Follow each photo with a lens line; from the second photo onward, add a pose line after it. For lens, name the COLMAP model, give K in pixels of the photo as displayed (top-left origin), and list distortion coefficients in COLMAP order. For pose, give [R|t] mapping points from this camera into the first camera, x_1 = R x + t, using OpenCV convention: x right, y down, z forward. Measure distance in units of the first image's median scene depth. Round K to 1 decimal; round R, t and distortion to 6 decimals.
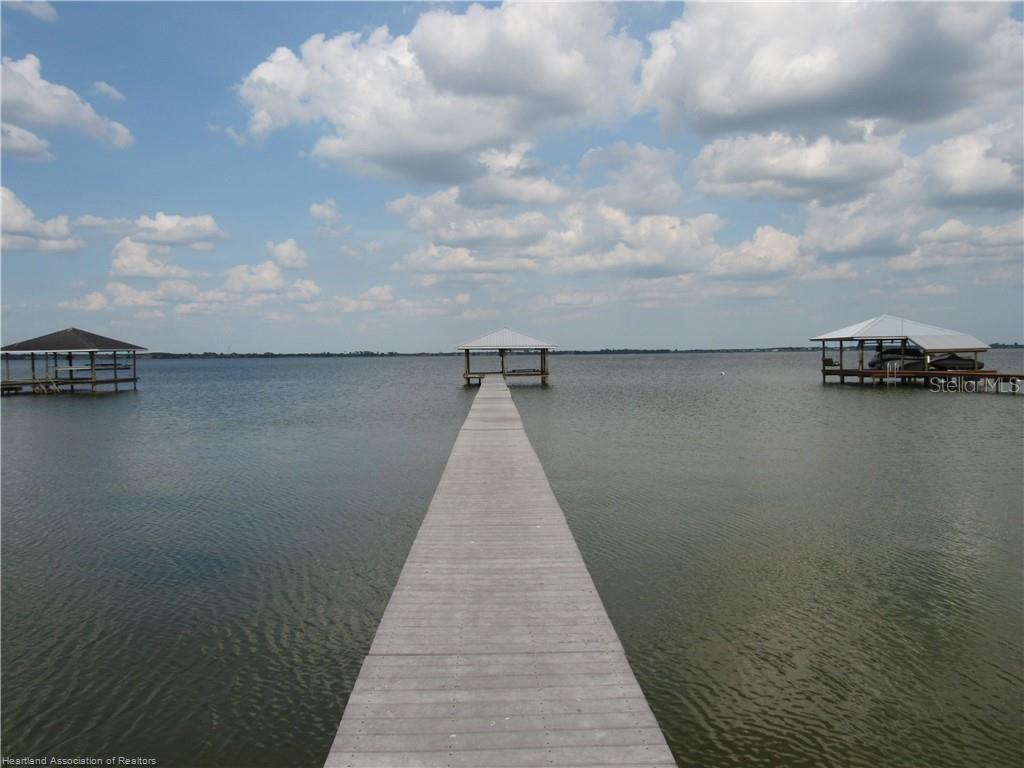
lens RADIAL K [[842.8, 0, 512.0], [0, 842.8, 391.4], [0, 0, 1]] dist [0.000897, -0.000513]
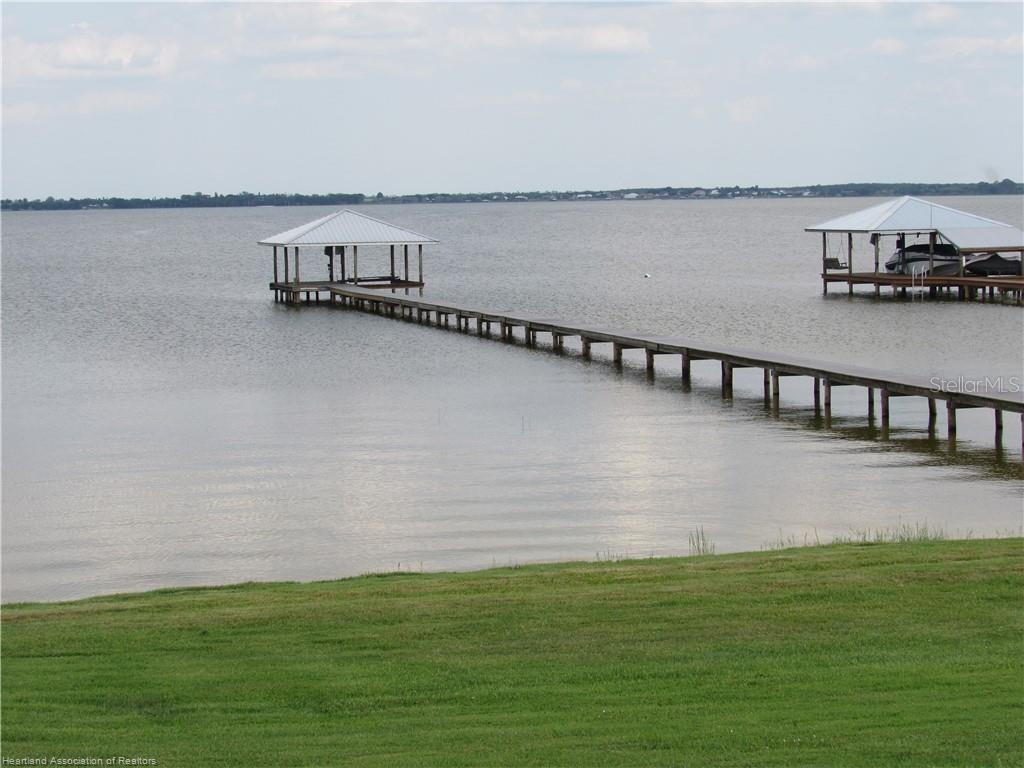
lens RADIAL K [[2448.2, 0, 512.1], [0, 2448.2, 383.7], [0, 0, 1]] dist [-0.161045, 0.000000]
pose [[0.967560, -0.011404, 0.252384, -0.374025], [0.003838, 0.999529, 0.030449, 0.001686], [-0.252612, -0.028493, 0.967148, -0.845678]]
